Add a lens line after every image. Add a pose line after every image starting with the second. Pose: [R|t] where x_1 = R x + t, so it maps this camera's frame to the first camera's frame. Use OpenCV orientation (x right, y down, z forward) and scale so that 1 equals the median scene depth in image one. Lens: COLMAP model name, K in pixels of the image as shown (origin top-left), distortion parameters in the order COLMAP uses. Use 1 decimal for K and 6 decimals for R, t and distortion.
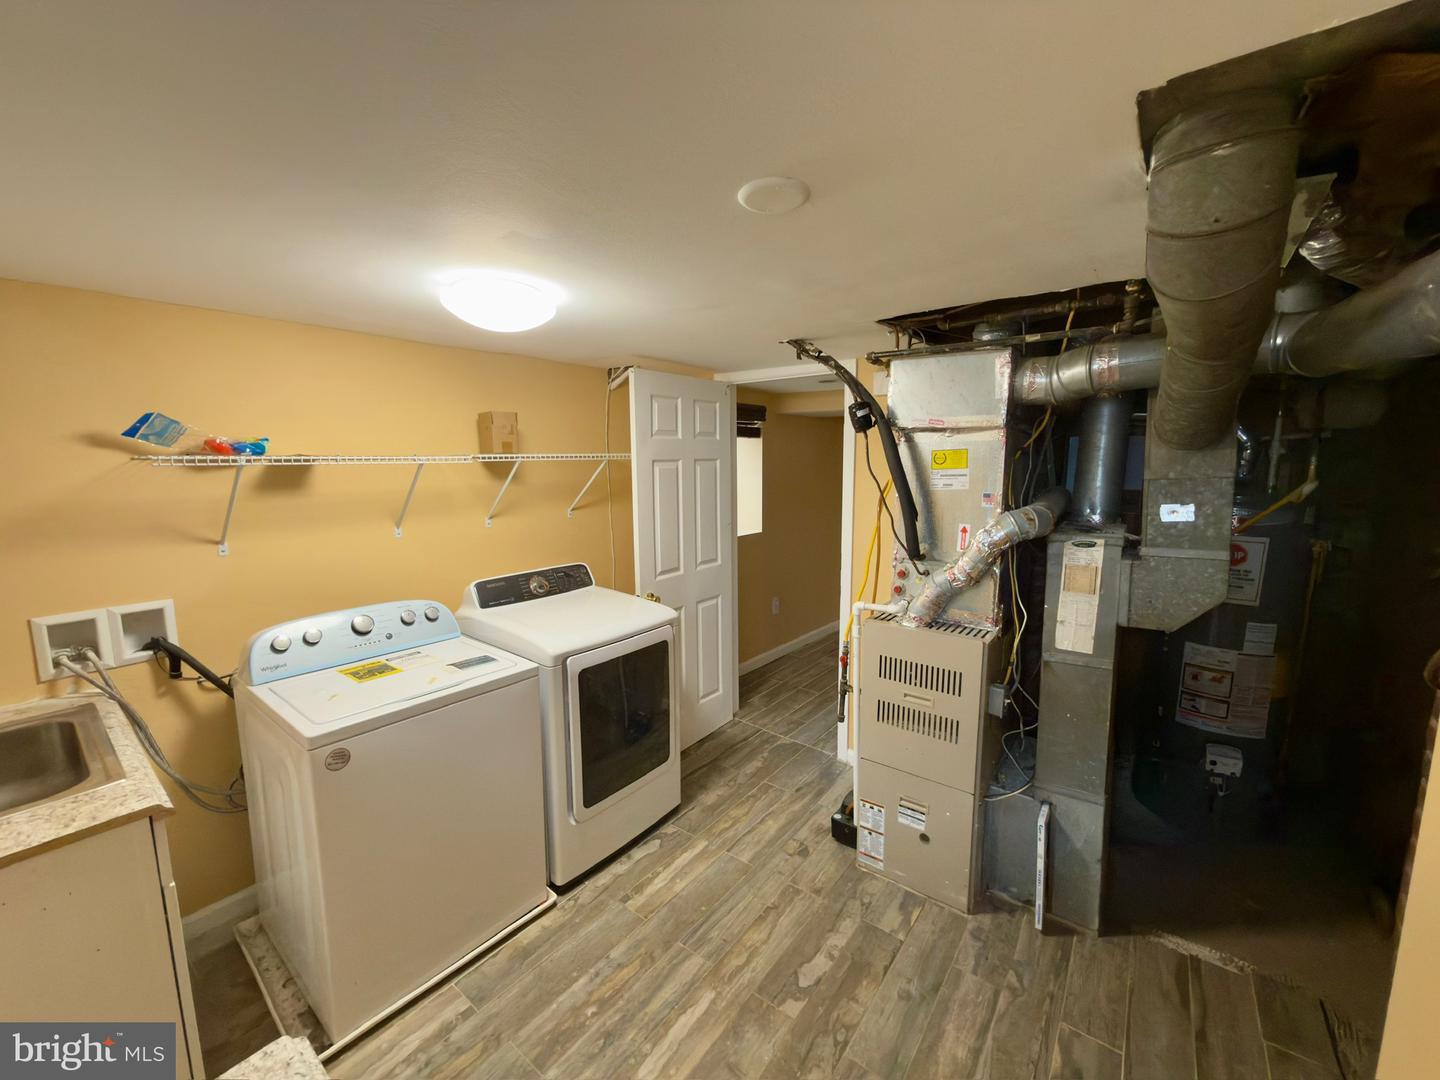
lens RADIAL K [[571.4, 0, 720.0], [0, 571.4, 540.0], [0, 0, 1]] dist [-0.000700, 0.000002]
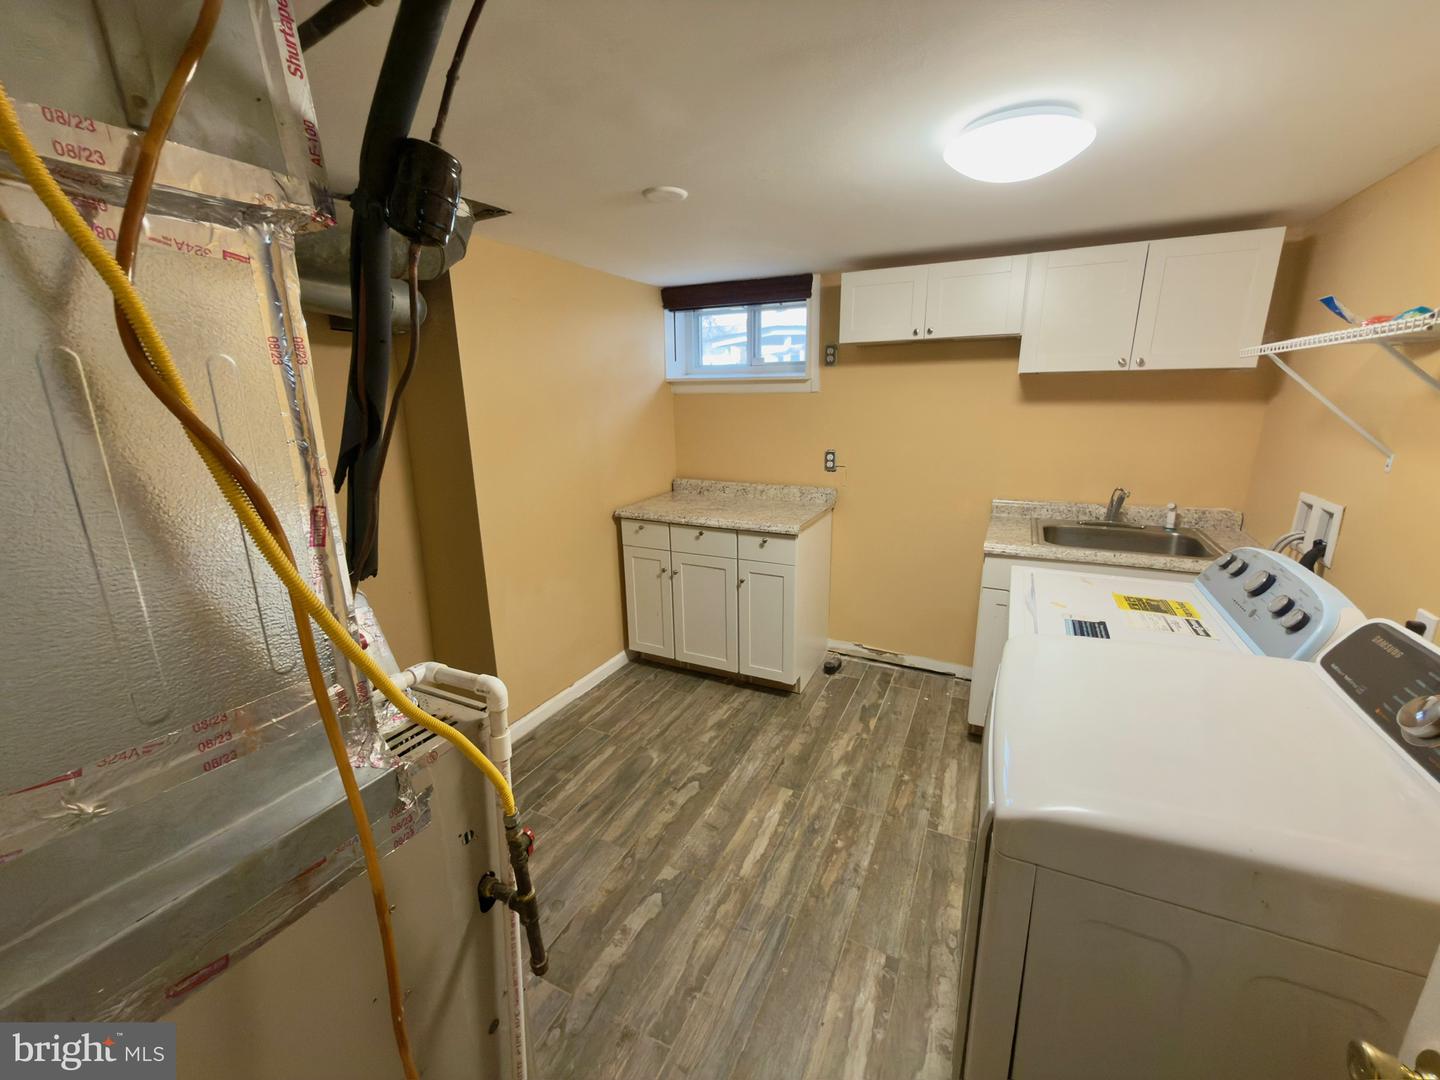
lens RADIAL K [[583.9, 0, 720.0], [0, 583.9, 540.0], [0, 0, 1]] dist [-0.000455, -0.000010]
pose [[-0.980951, 0.060429, -0.184616, 0.182530], [-0.012967, 0.927894, 0.372620, -0.182787], [0.193821, 0.367916, -0.909435, 1.667127]]
